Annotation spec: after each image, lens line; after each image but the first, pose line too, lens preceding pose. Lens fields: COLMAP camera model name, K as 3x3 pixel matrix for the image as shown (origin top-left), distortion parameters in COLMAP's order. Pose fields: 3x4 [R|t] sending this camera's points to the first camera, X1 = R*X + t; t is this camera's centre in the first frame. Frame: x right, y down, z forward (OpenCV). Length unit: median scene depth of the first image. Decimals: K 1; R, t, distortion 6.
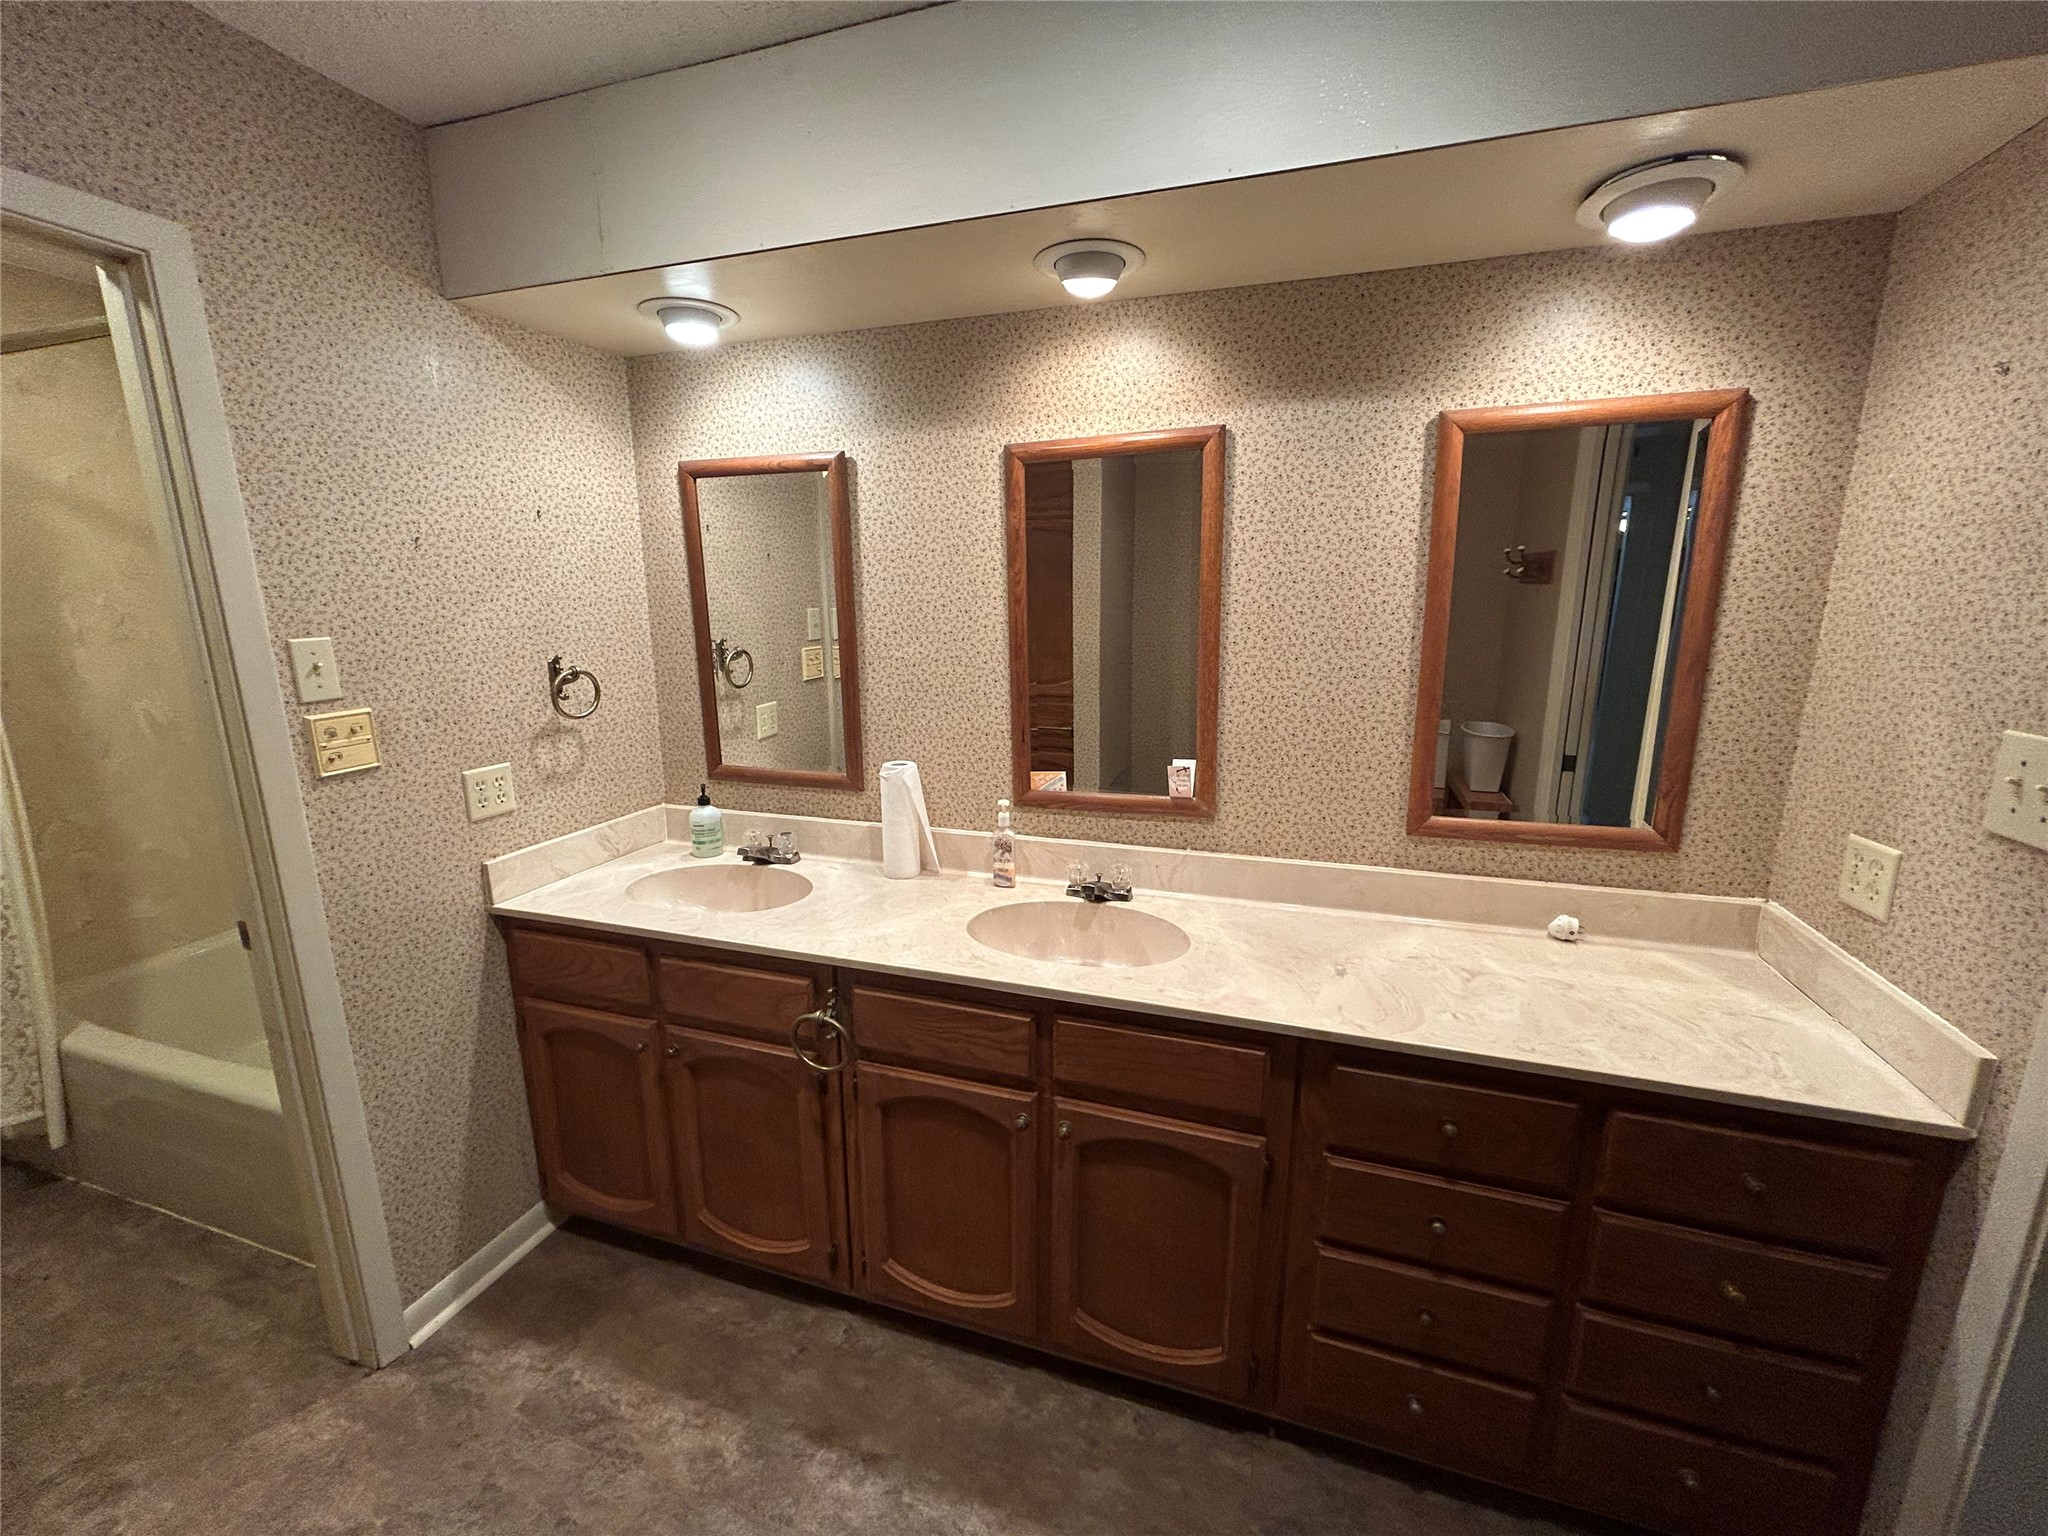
lens RADIAL K [[826.4, 0, 1026.9], [0, 826.4, 765.0], [0, 0, 1]] dist [-0.003355, 0.000564]
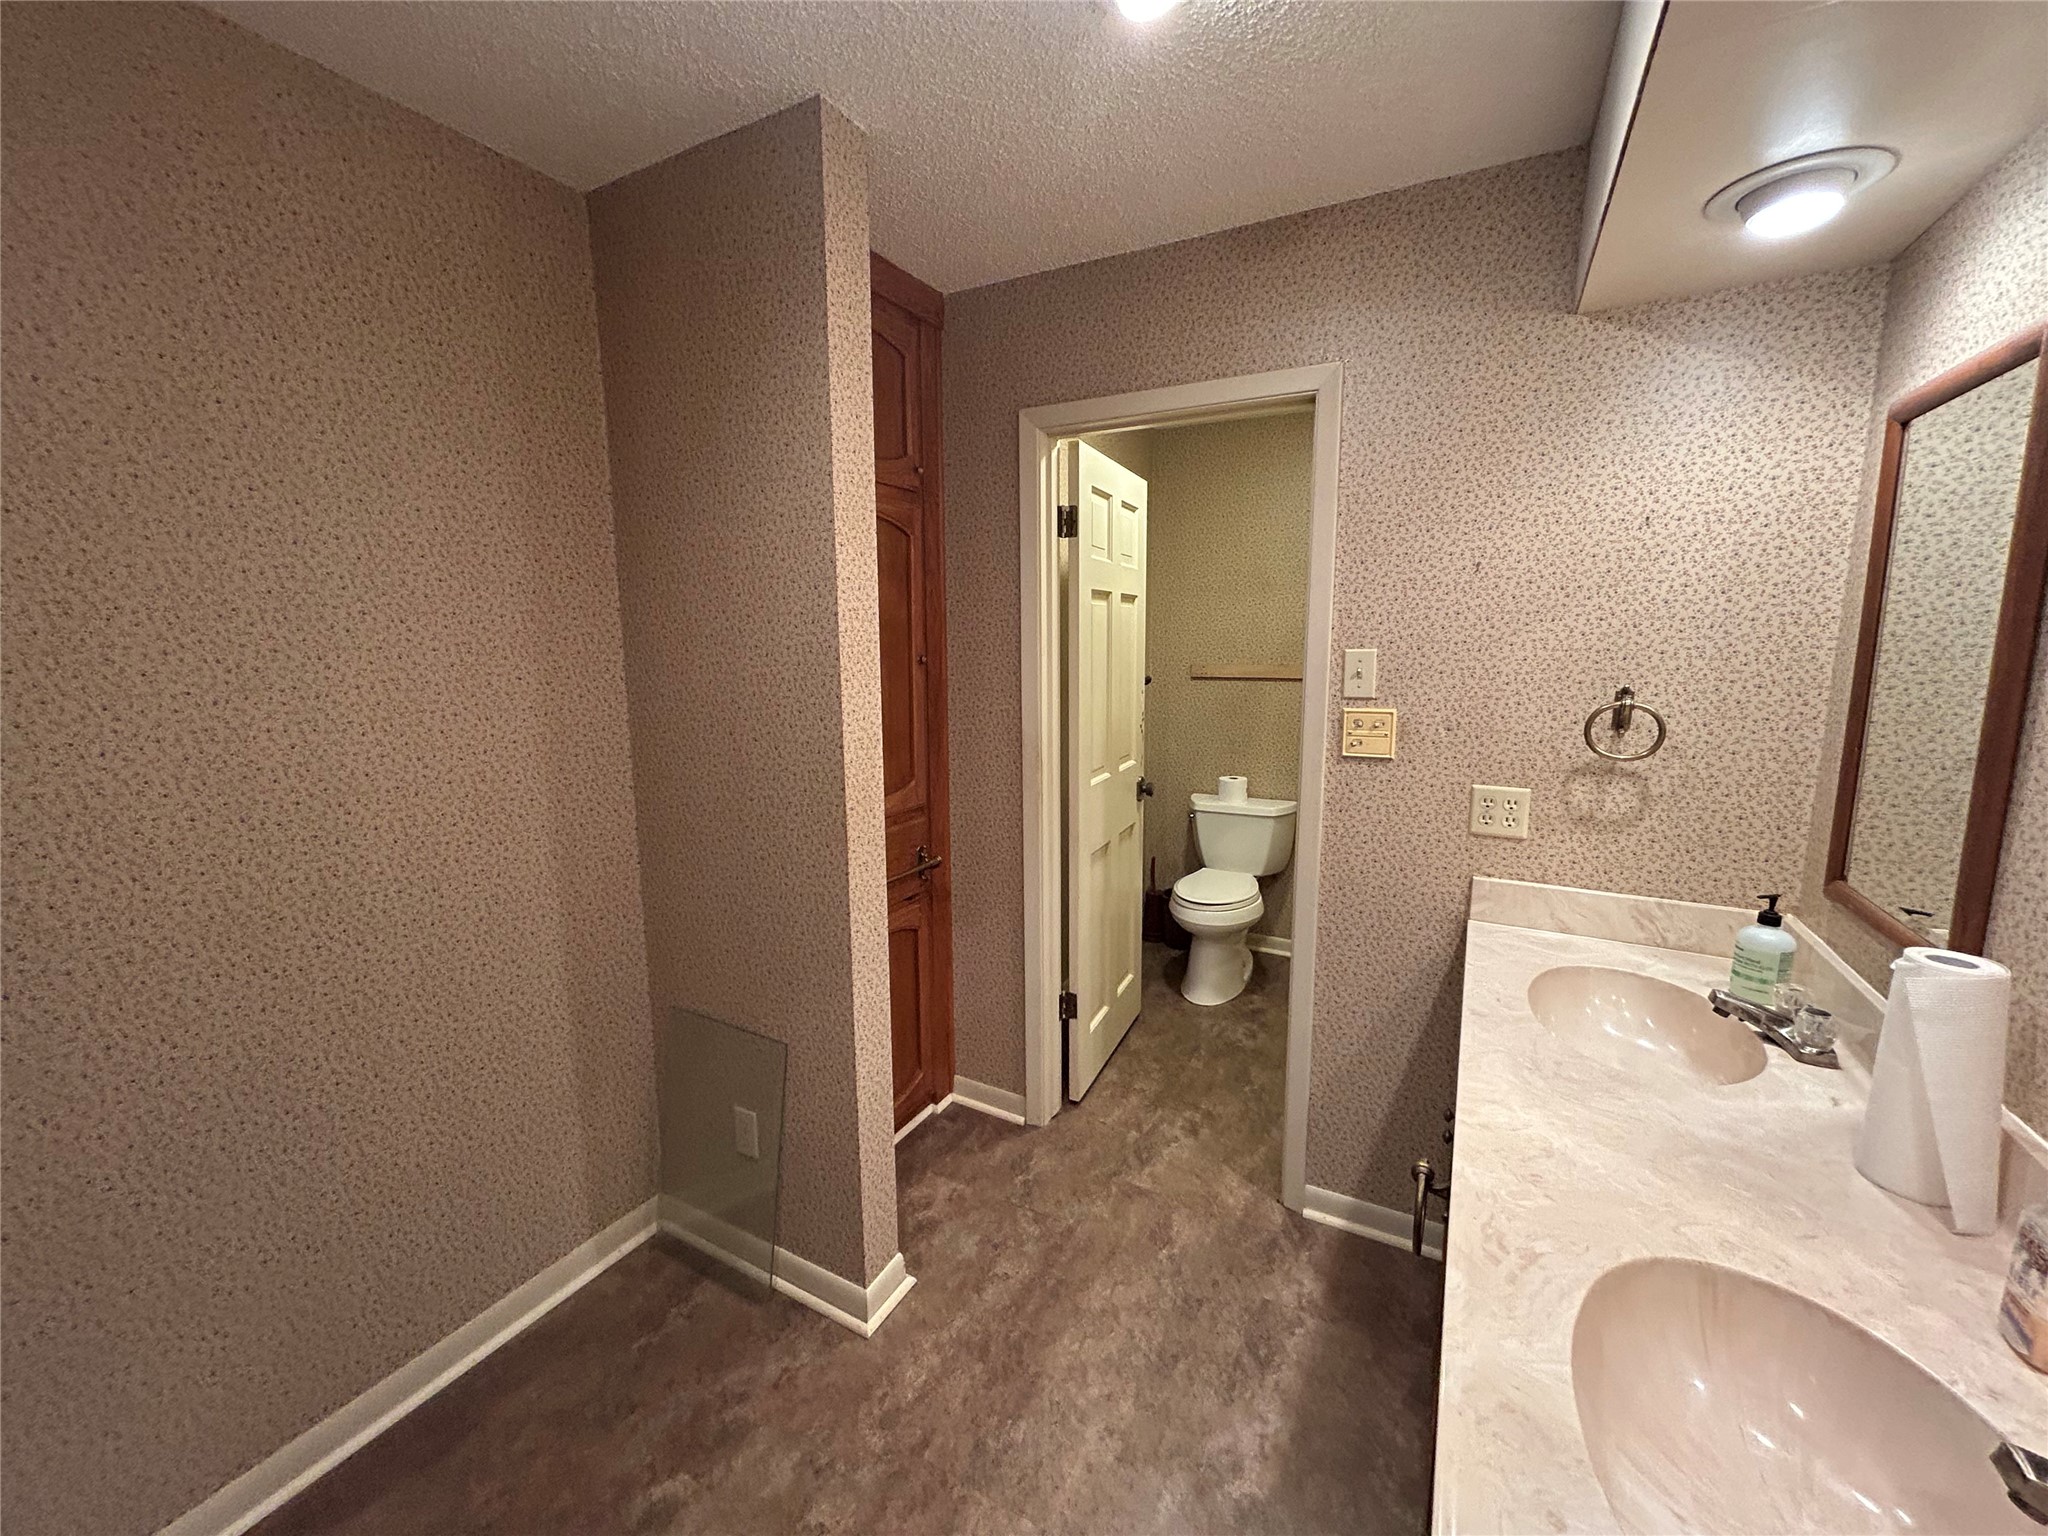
lens RADIAL K [[826.4, 0, 1027.1], [0, 826.4, 762.3], [0, 0, 1]] dist [-0.003355, 0.000564]
pose [[-0.181383, 0.158727, -0.970518, 0.440357], [-0.198509, 0.960664, 0.194215, -0.113156], [0.963169, 0.227884, -0.142739, 0.624138]]
